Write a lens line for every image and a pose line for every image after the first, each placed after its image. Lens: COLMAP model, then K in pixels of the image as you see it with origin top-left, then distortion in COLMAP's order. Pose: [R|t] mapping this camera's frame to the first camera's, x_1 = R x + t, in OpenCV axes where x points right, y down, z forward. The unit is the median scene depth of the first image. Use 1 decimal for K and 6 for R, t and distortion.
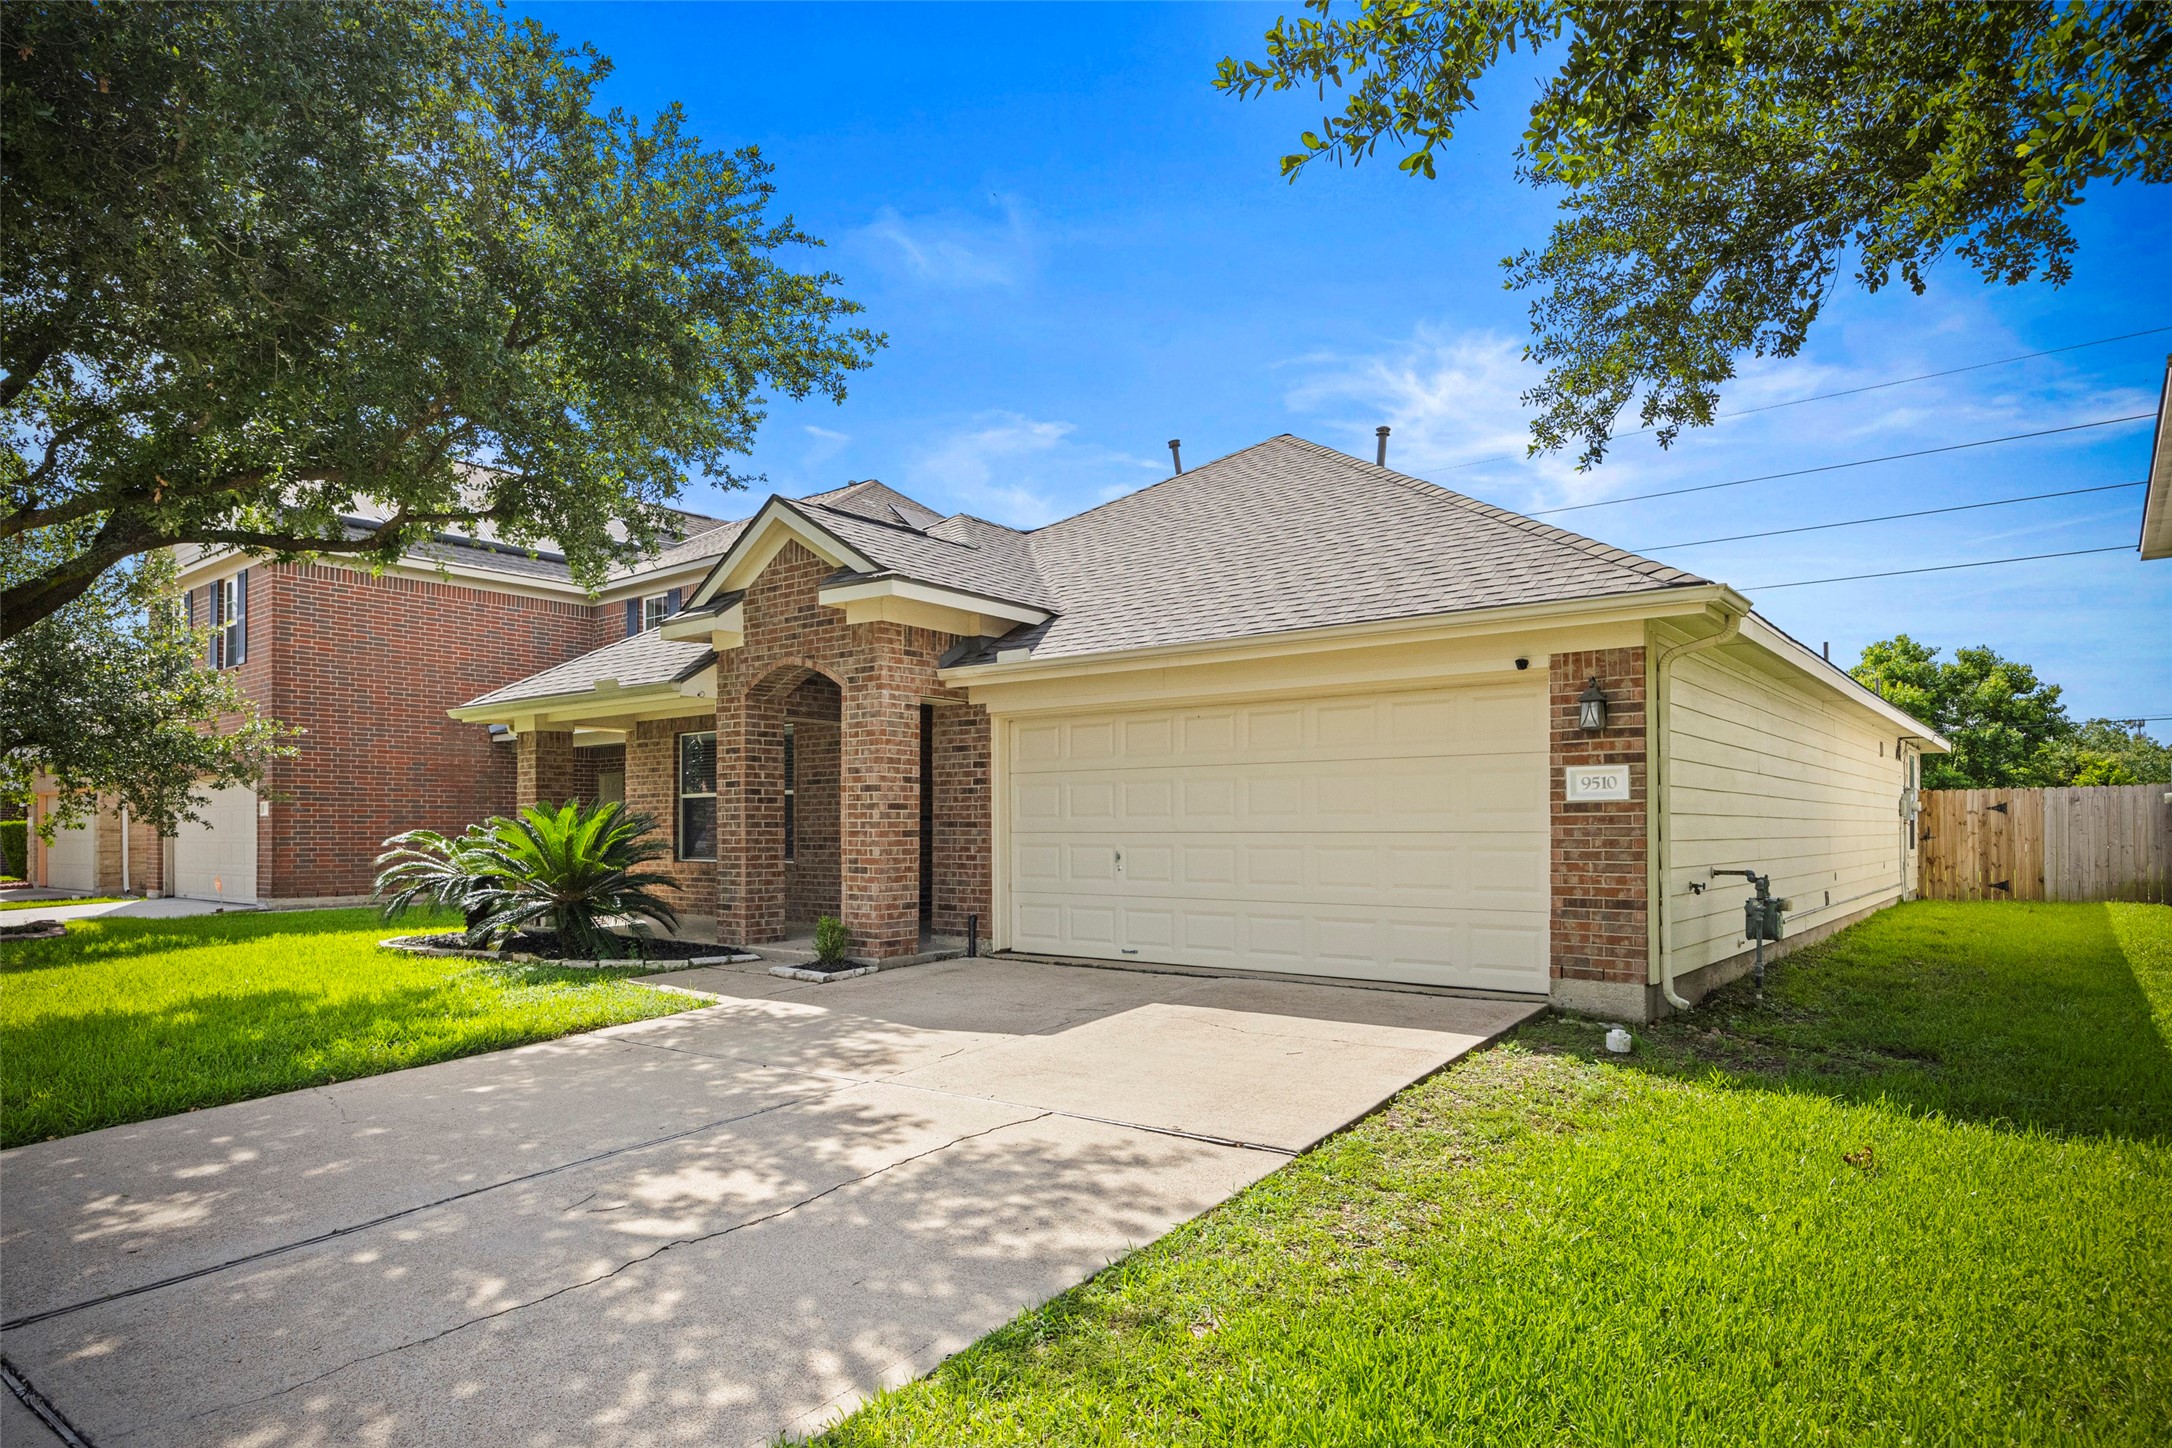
lens RADIAL K [[1248.3, 0, 1074.0], [0, 1248.3, 836.8], [0, 0, 1]] dist [0.000937, -0.000004]
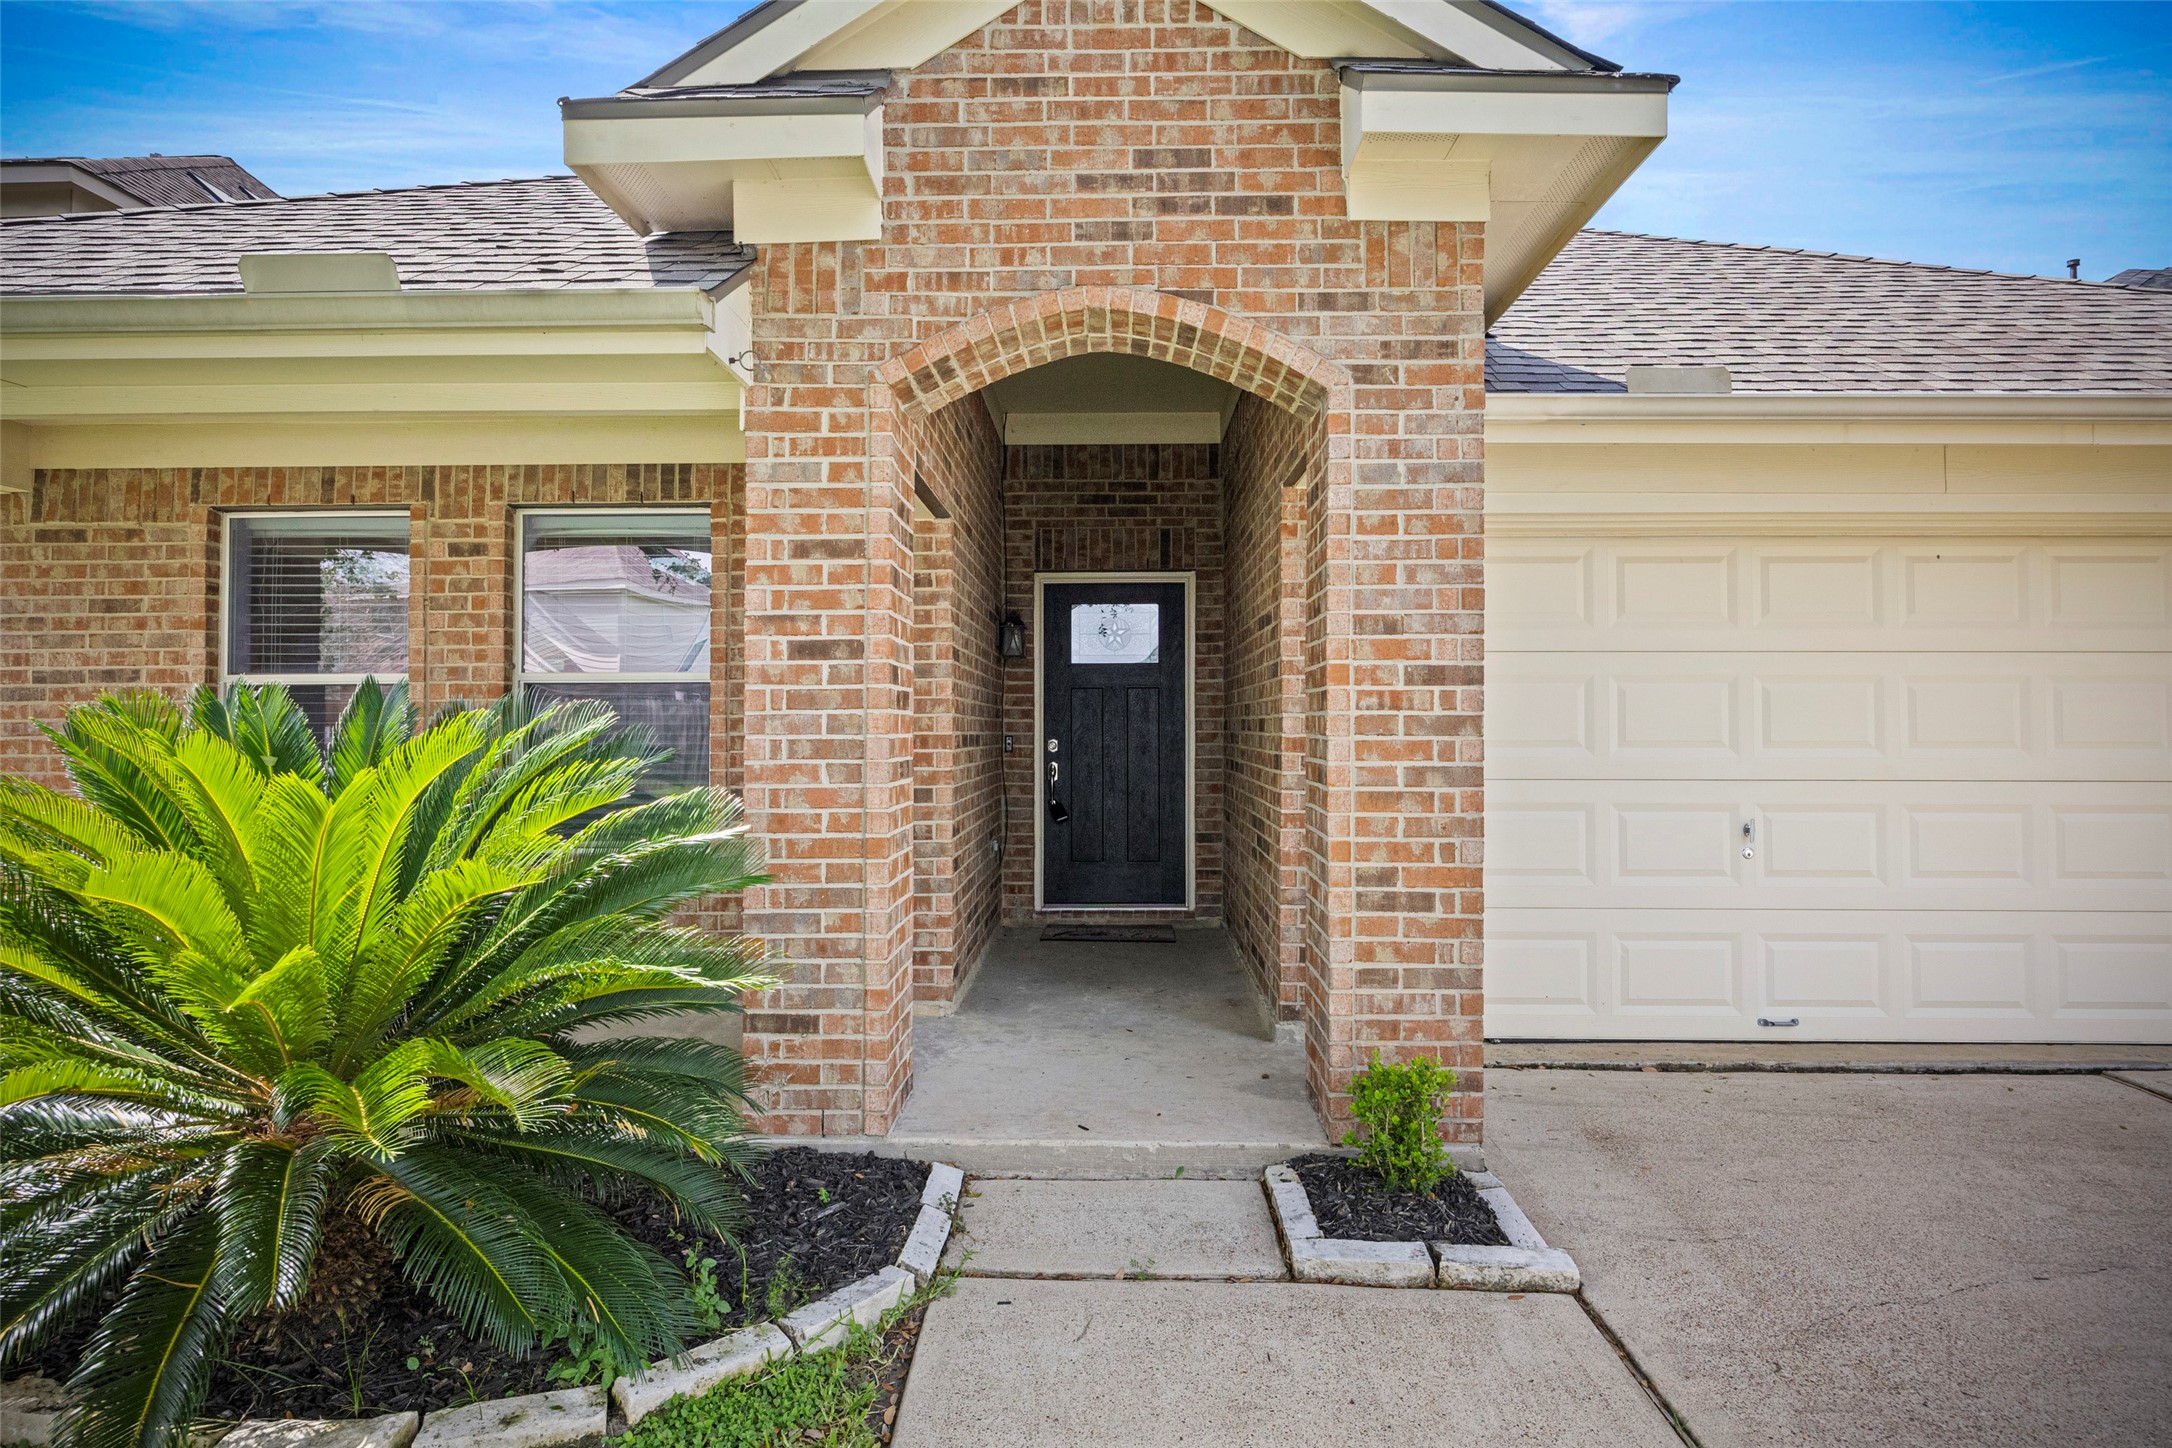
lens RADIAL K [[1206.5, 0, 1088.6], [0, 1206.5, 721.7], [0, 0, 1]] dist [-0.006266, -0.000923]
pose [[0.791894, 0.006959, 0.610619, -0.437585], [0.002065, 0.999899, -0.014073, -0.019630], [-0.610655, 0.012405, 0.791800, 0.746221]]
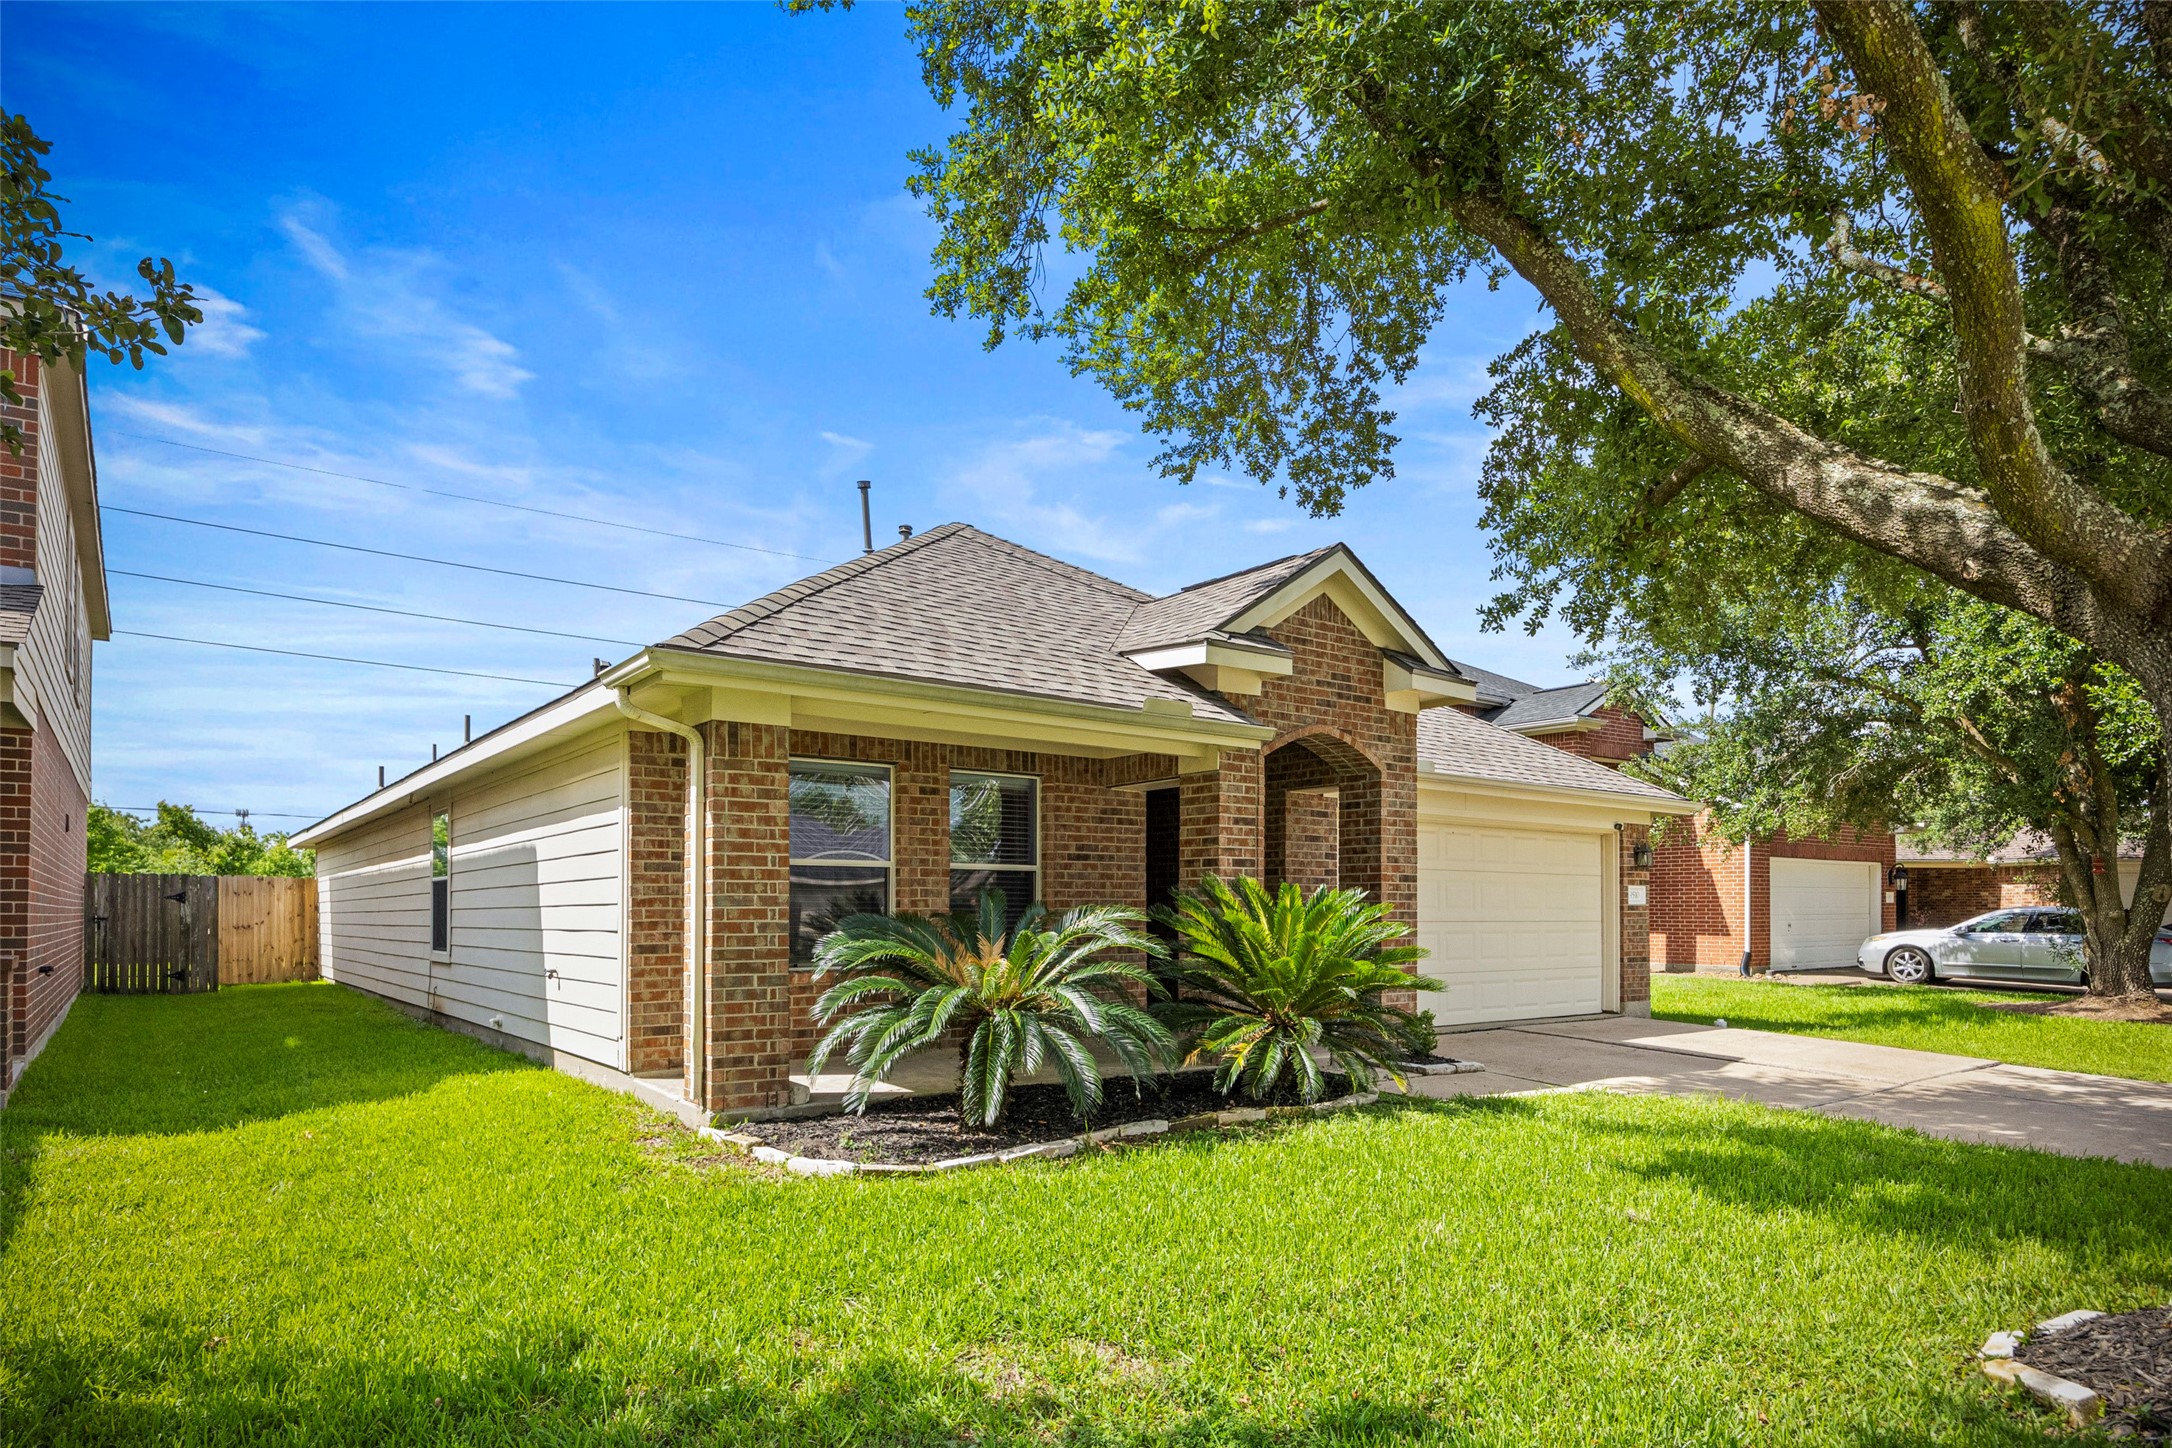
lens RADIAL K [[1248.3, 0, 1095.8], [0, 1248.3, 900.7], [0, 0, 1]] dist [0.000937, -0.000004]
pose [[0.241173, 0.012482, 0.970402, -1.137626], [0.002088, 0.999908, -0.013380, -0.007865], [-0.970480, 0.005253, 0.241125, 0.952414]]
